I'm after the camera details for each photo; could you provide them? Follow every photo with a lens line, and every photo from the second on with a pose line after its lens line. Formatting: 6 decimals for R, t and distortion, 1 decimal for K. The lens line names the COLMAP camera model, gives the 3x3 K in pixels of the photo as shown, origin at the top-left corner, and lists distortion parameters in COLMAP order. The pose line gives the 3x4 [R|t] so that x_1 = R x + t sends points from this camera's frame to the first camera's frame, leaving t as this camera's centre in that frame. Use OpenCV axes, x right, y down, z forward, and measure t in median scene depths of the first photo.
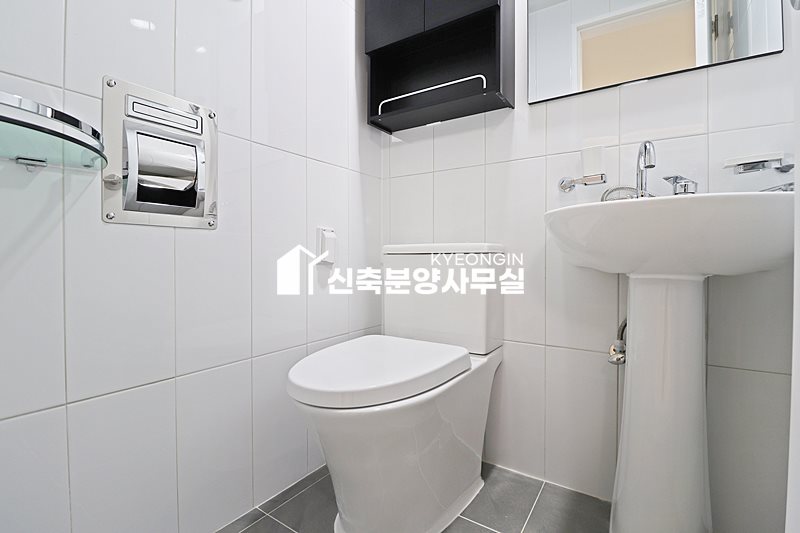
lens RADIAL K [[369.5, 0, 401.0], [0, 369.5, 261.2], [0, 0, 1]] dist [-0.003694, -0.011552]
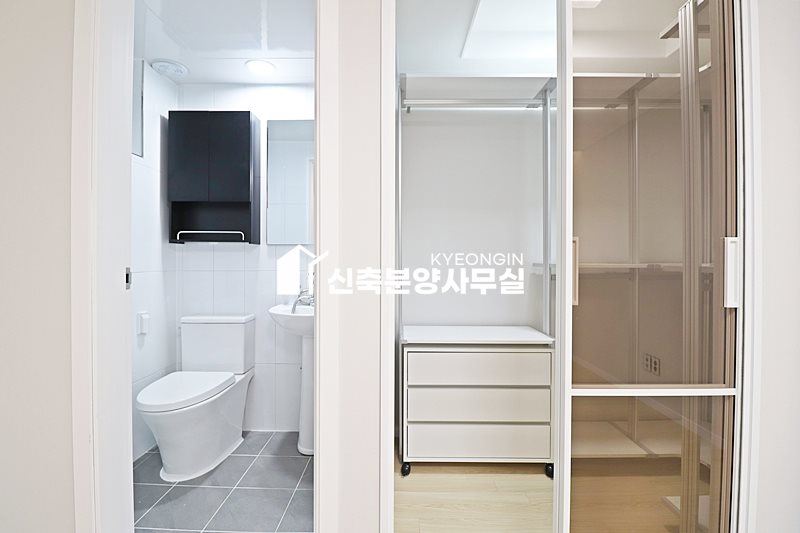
lens RADIAL K [[369.5, 0, 401.4], [0, 369.5, 261.1], [0, 0, 1]] dist [-0.003694, -0.011552]
pose [[0.830221, 0.004220, 0.557418, -0.161900], [0.008202, 0.999771, -0.019785, -0.281412], [-0.557374, 0.020998, 0.829996, -1.041906]]
